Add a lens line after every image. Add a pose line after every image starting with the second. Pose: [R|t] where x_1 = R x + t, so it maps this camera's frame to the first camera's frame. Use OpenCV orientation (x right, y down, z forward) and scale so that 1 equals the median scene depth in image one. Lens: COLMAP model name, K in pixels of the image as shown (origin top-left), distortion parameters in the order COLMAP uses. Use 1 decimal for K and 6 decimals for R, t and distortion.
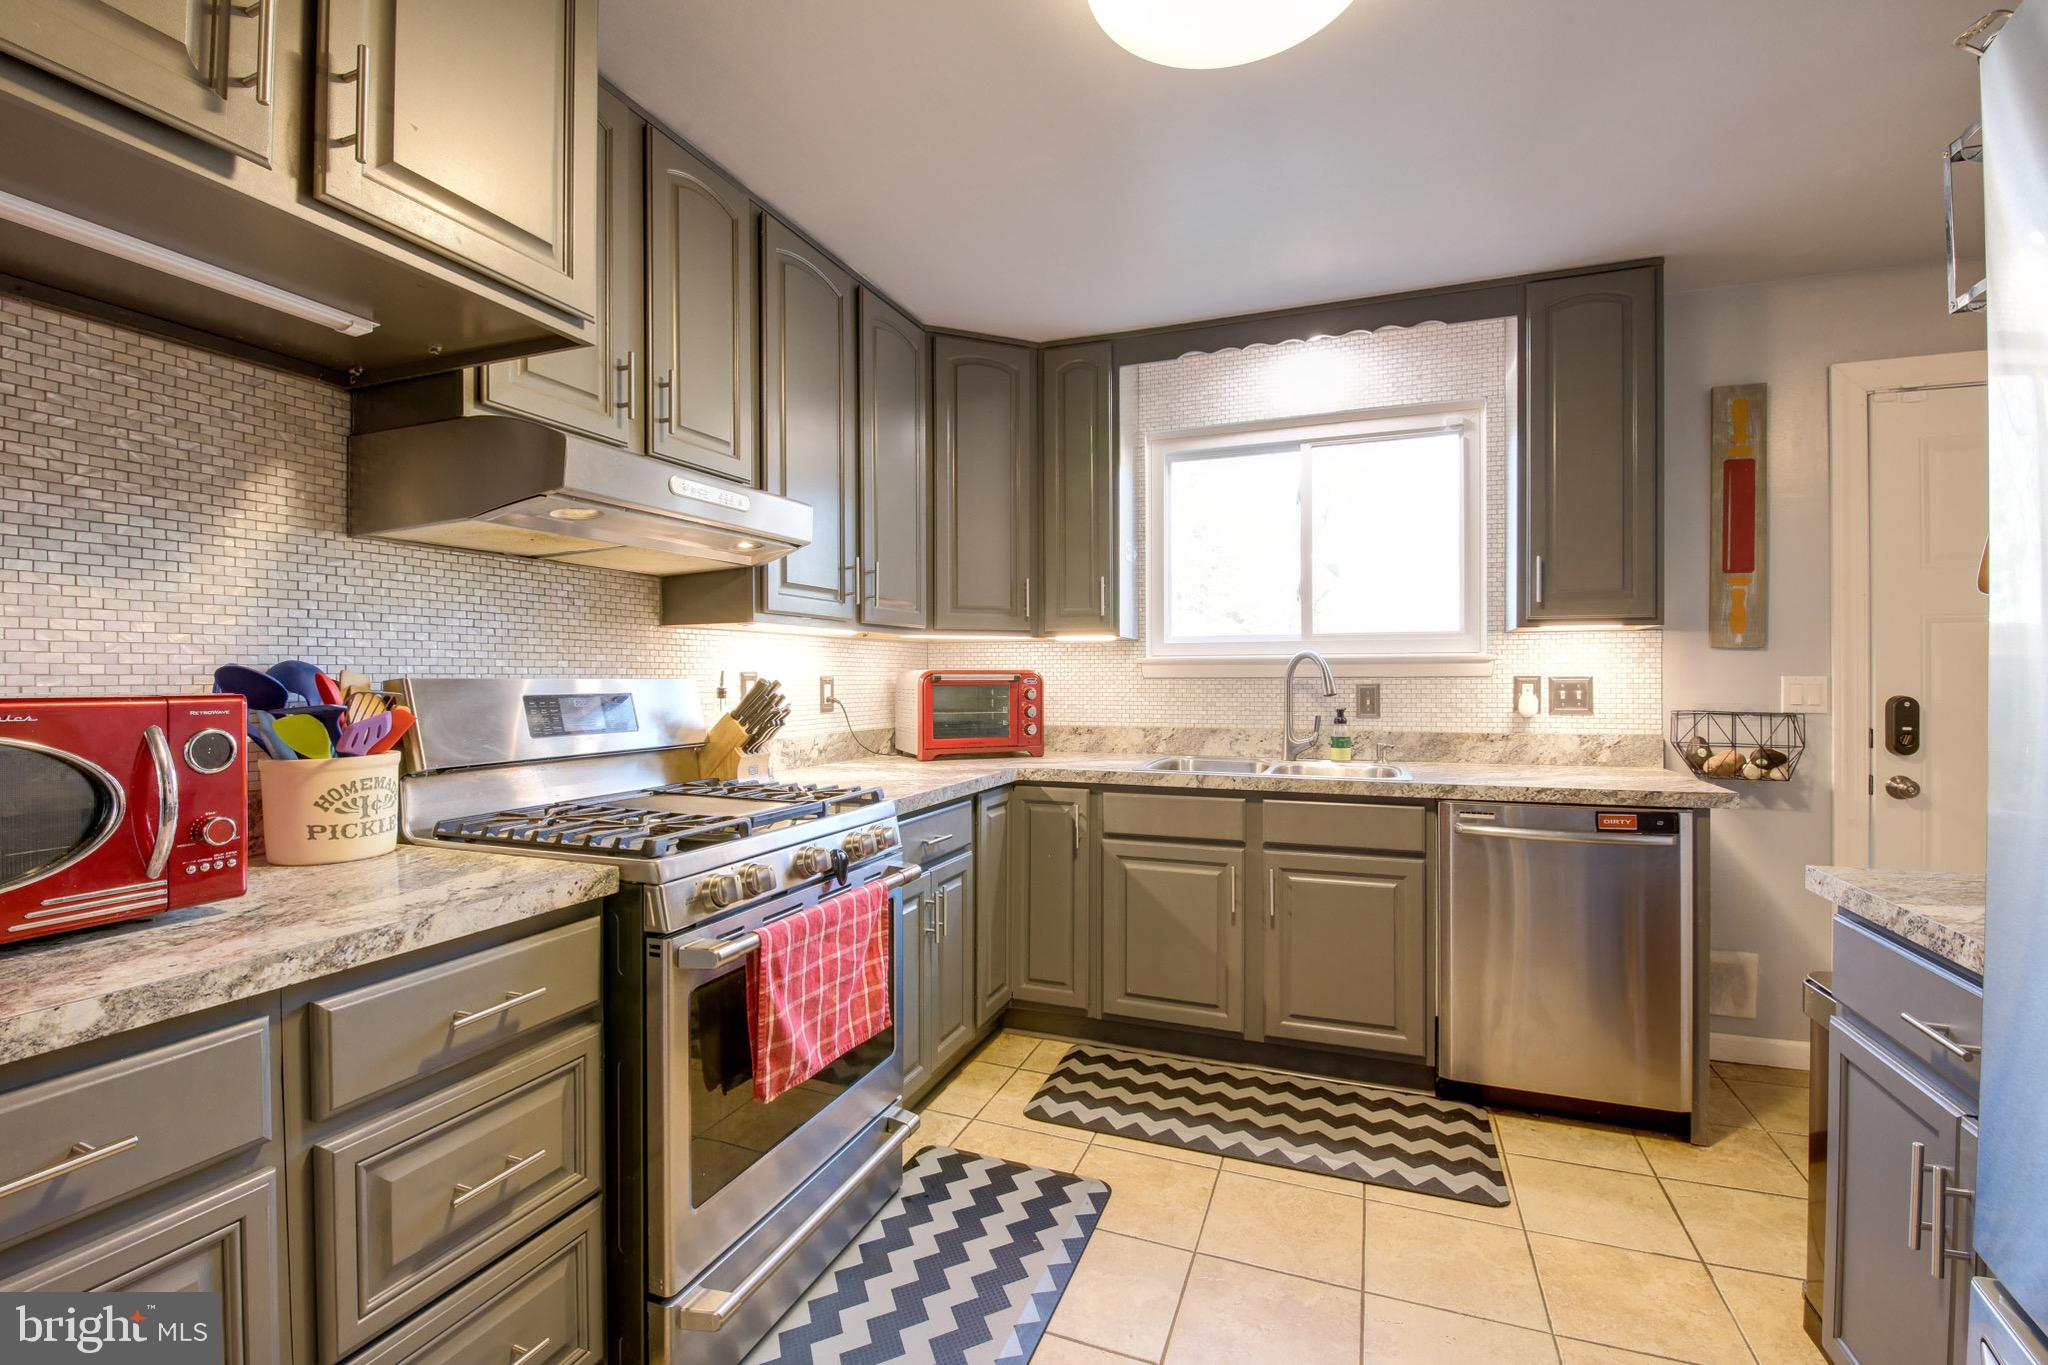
lens RADIAL K [[885.7, 0, 1024.1], [0, 885.7, 676.5], [0, 0, 1]] dist [0.003203, -0.014386]
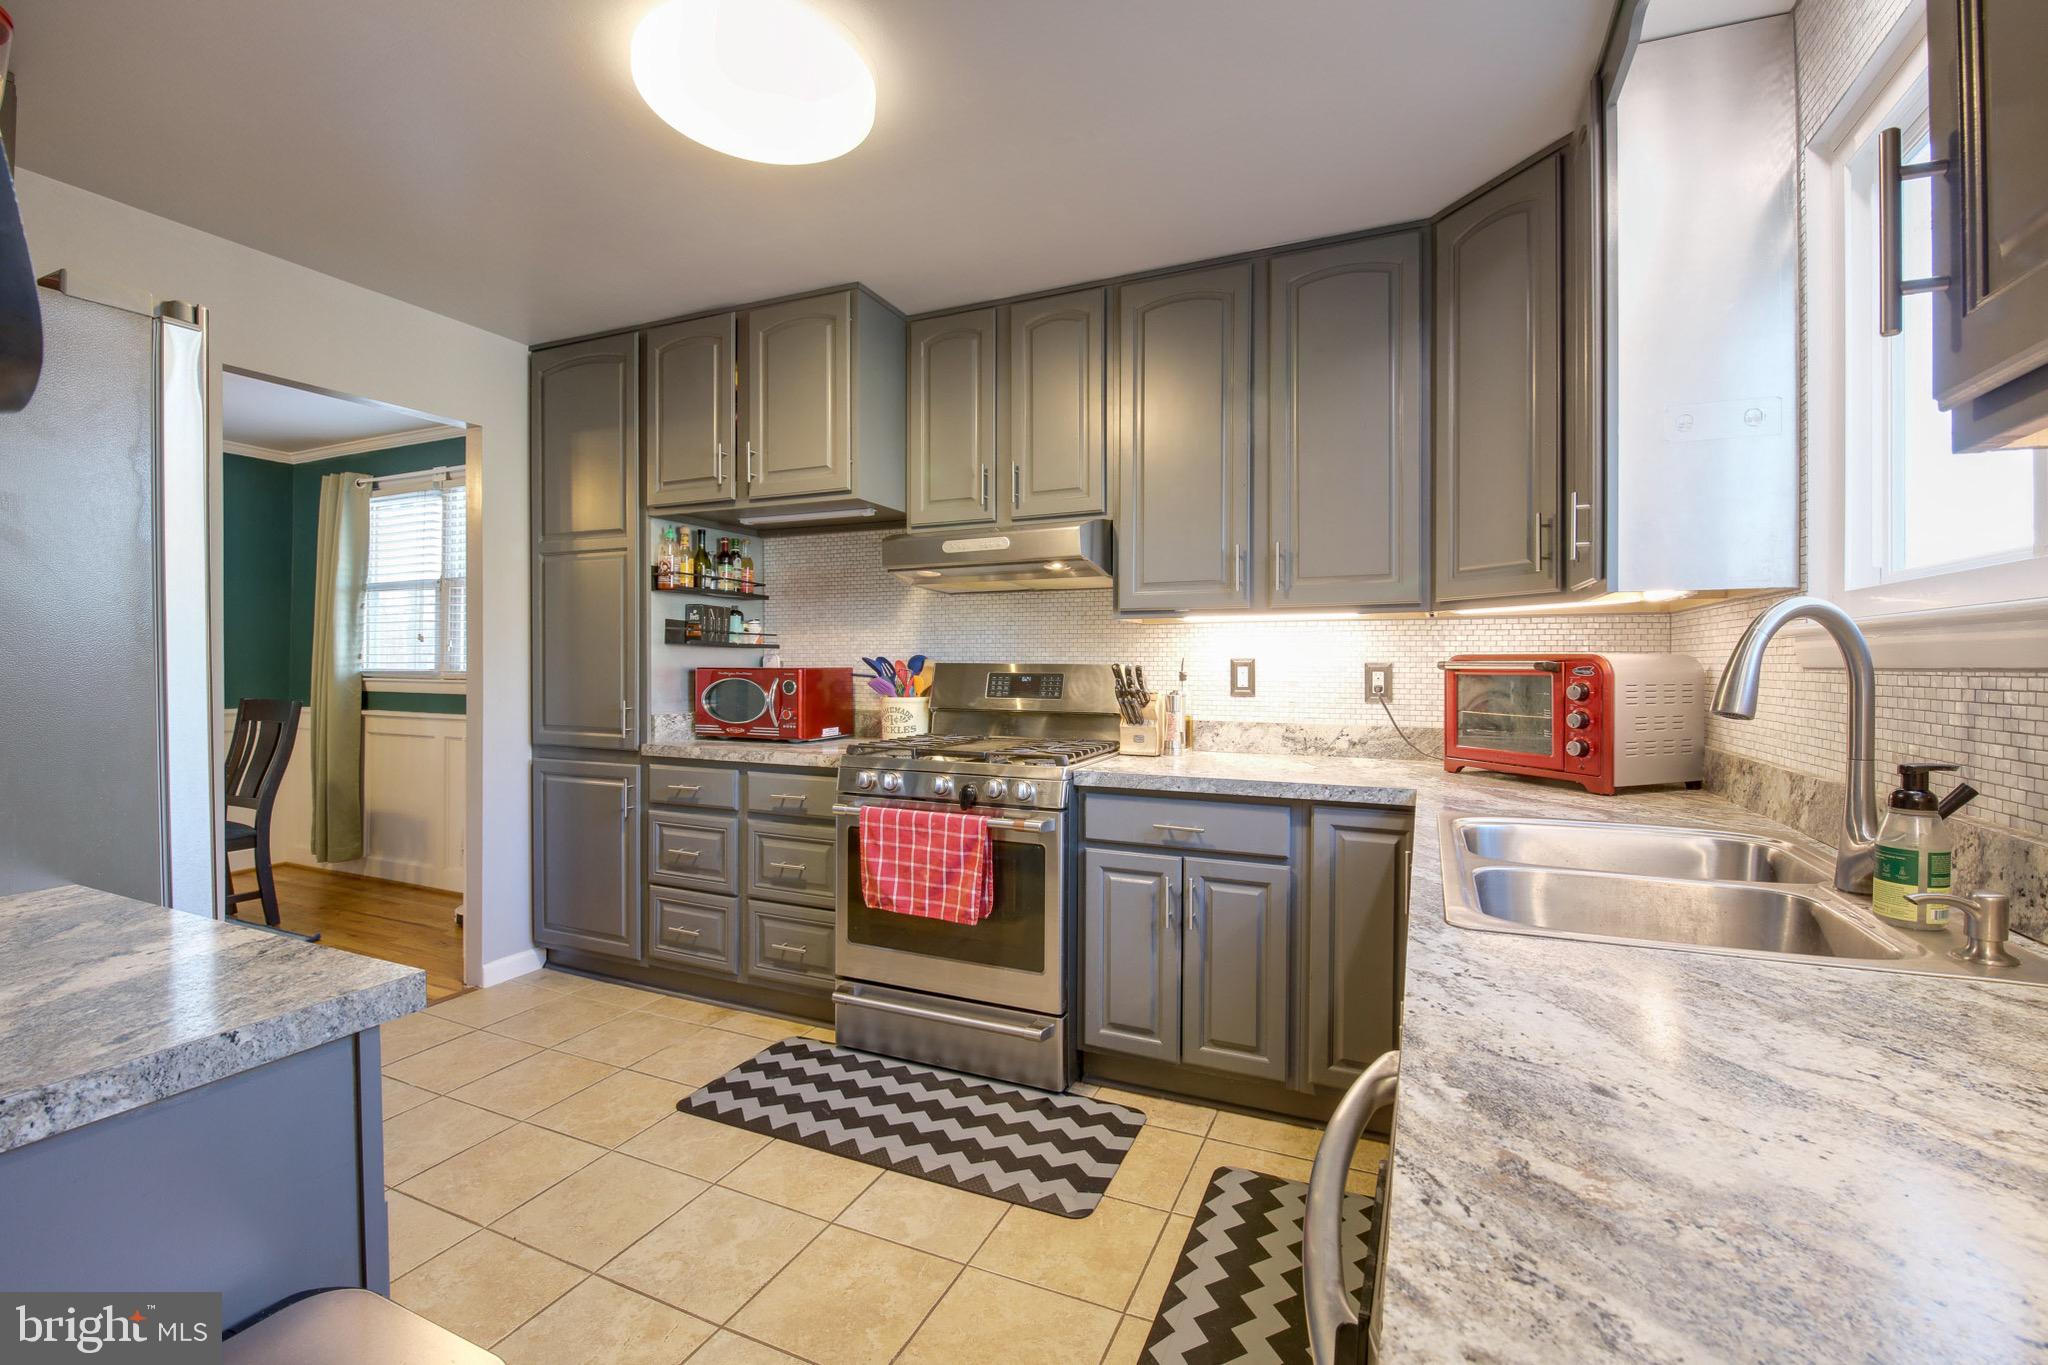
lens RADIAL K [[885.7, 0, 1024.1], [0, 885.7, 676.5], [0, 0, 1]] dist [0.003203, -0.014386]
pose [[-0.047596, 0.015085, -0.998753, 0.806545], [-0.002242, 0.999882, 0.015209, 0.000494], [0.998864, 0.002963, -0.047557, 0.784463]]
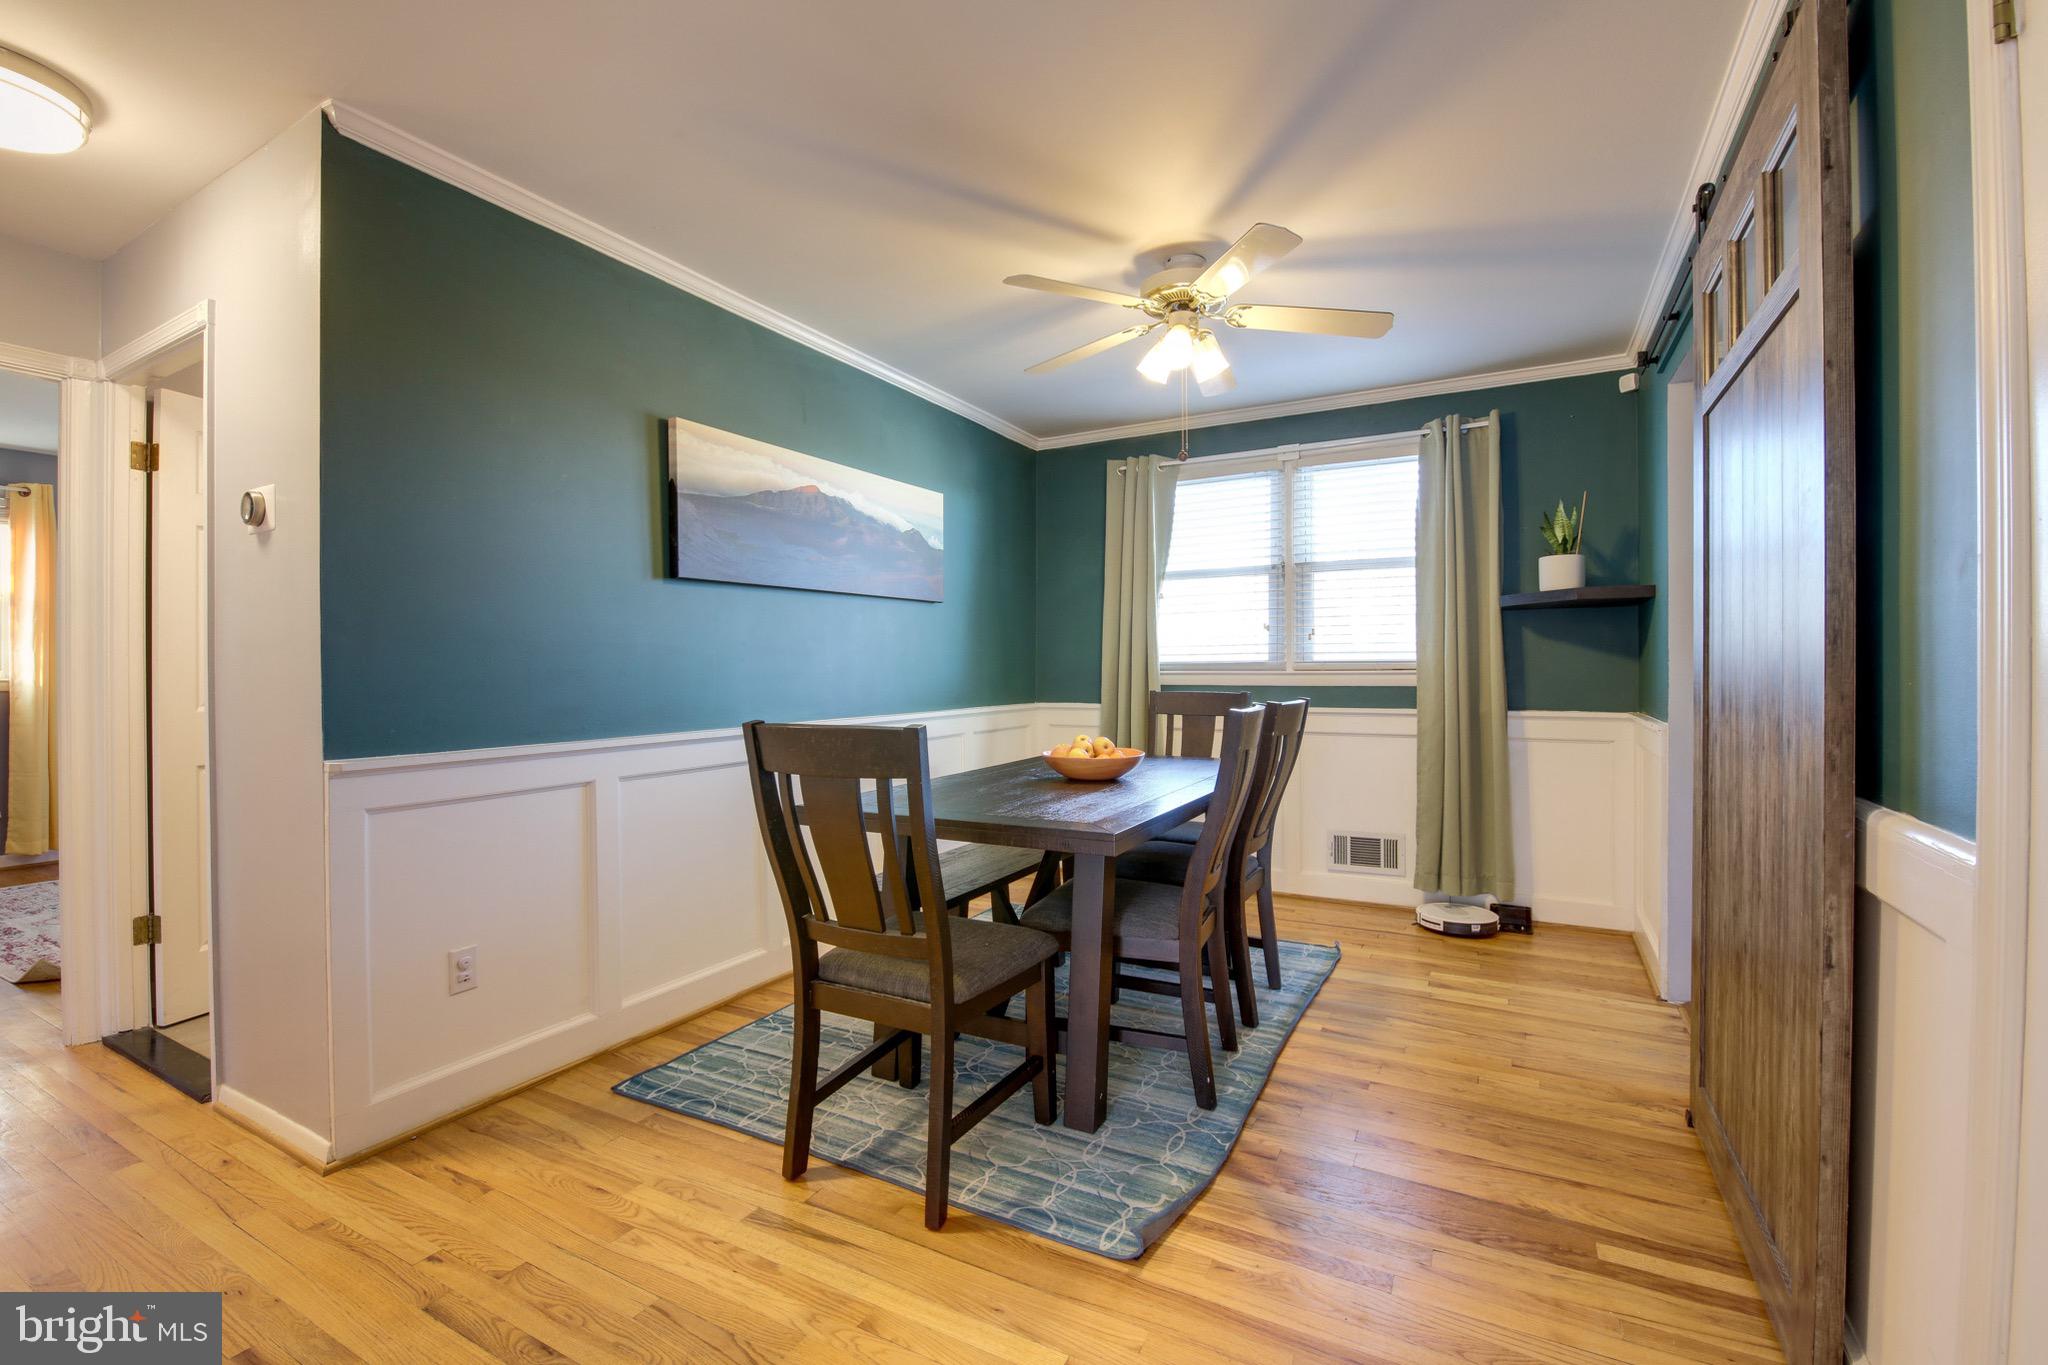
lens RADIAL K [[893.5, 0, 1023.7], [0, 893.5, 675.0], [0, 0, 1]] dist [-0.017127, -0.000303]
pose [[-0.130936, 0.007348, -0.991364, 0.823956], [0.011254, 0.999919, 0.005925, 0.027355], [0.991327, -0.010381, -0.131008, -0.721371]]
